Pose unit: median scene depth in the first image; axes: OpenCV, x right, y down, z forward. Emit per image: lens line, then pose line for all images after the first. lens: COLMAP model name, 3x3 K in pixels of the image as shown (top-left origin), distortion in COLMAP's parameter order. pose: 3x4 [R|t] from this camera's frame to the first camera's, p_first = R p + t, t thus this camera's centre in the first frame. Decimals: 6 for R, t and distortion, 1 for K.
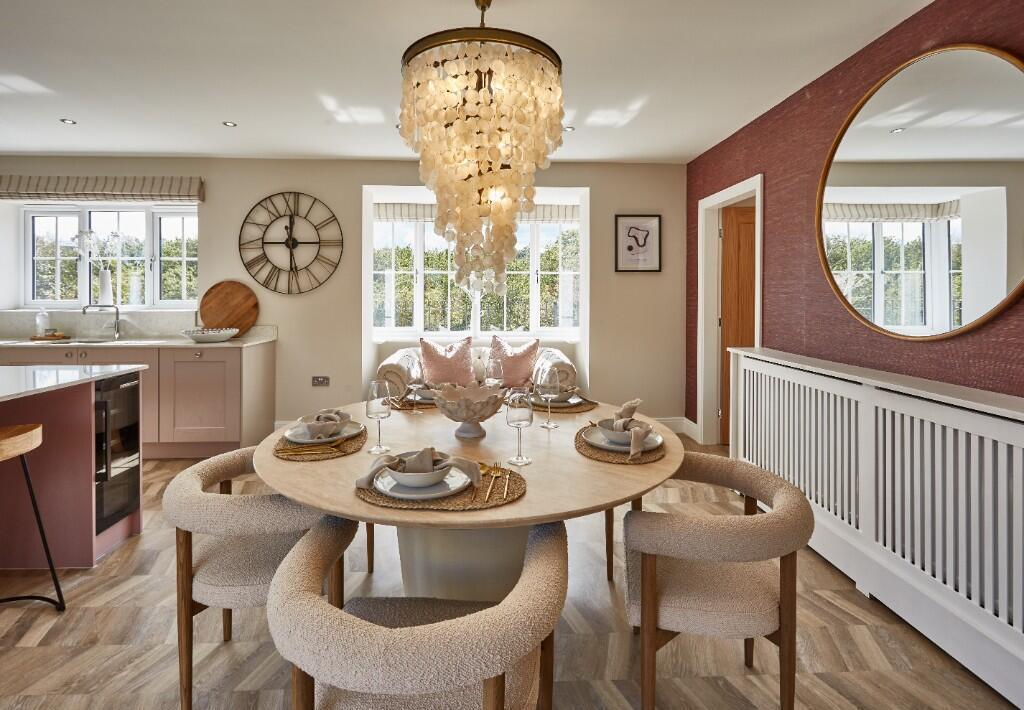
lens RADIAL K [[495.9, 0, 502.5], [0, 495.9, 297.0], [0, 0, 1]] dist [0.001778, -0.000579]
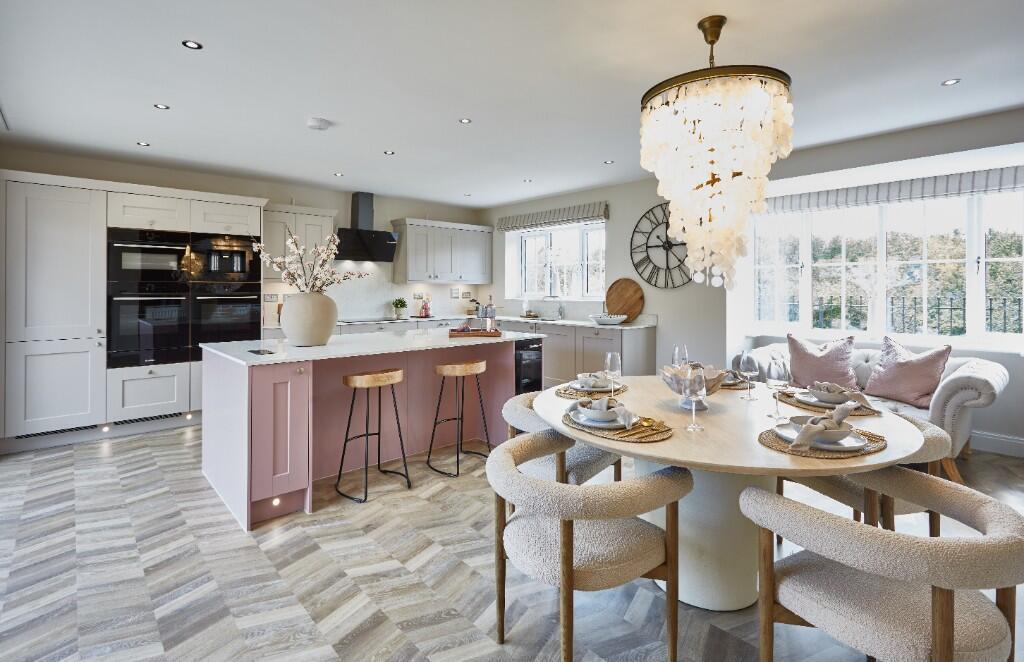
lens RADIAL K [[488.5, 0, 510.4], [0, 488.5, 287.2], [0, 0, 1]] dist [0.001099, 0.000023]
pose [[0.639465, -0.002956, -0.768815, 0.234005], [-0.002590, 0.999979, -0.005999, -0.001230], [0.768816, 0.005828, 0.639443, -0.037210]]
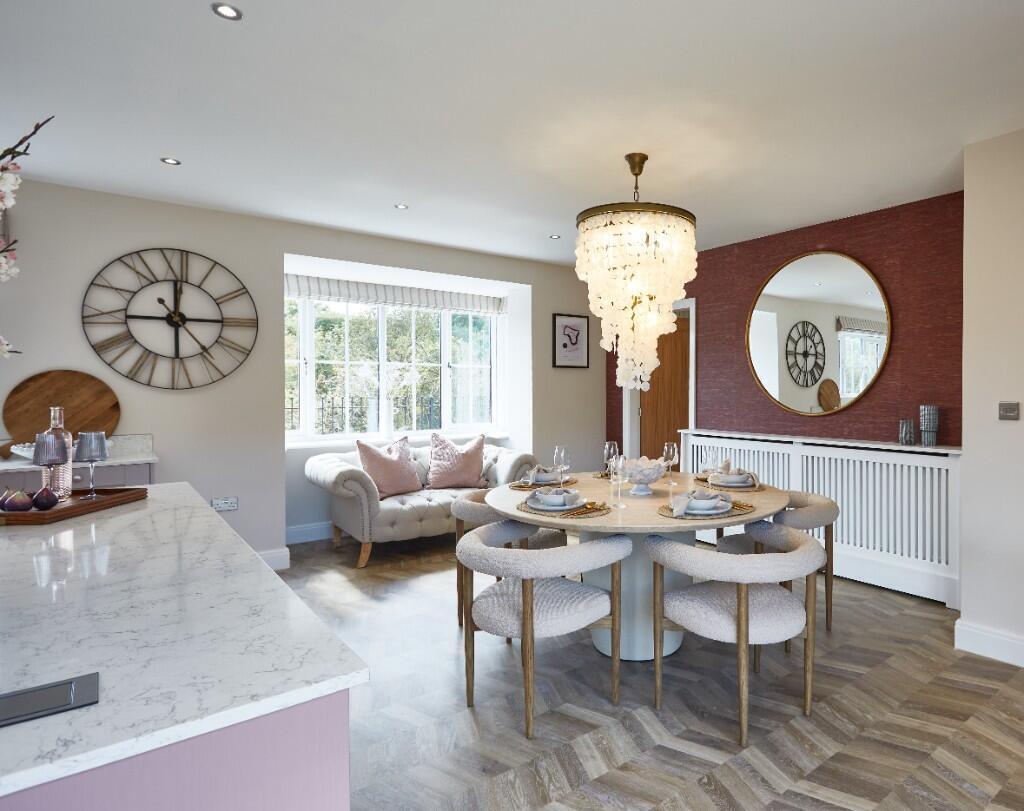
lens RADIAL K [[607.0, 0, 628.5], [0, 607.0, 393.8], [0, 0, 1]] dist [0.002450, -0.001407]
pose [[0.776345, -0.008296, 0.630253, -0.473503], [0.004316, 0.999960, 0.007846, -0.003822], [-0.630293, -0.003372, 0.776350, -0.110249]]
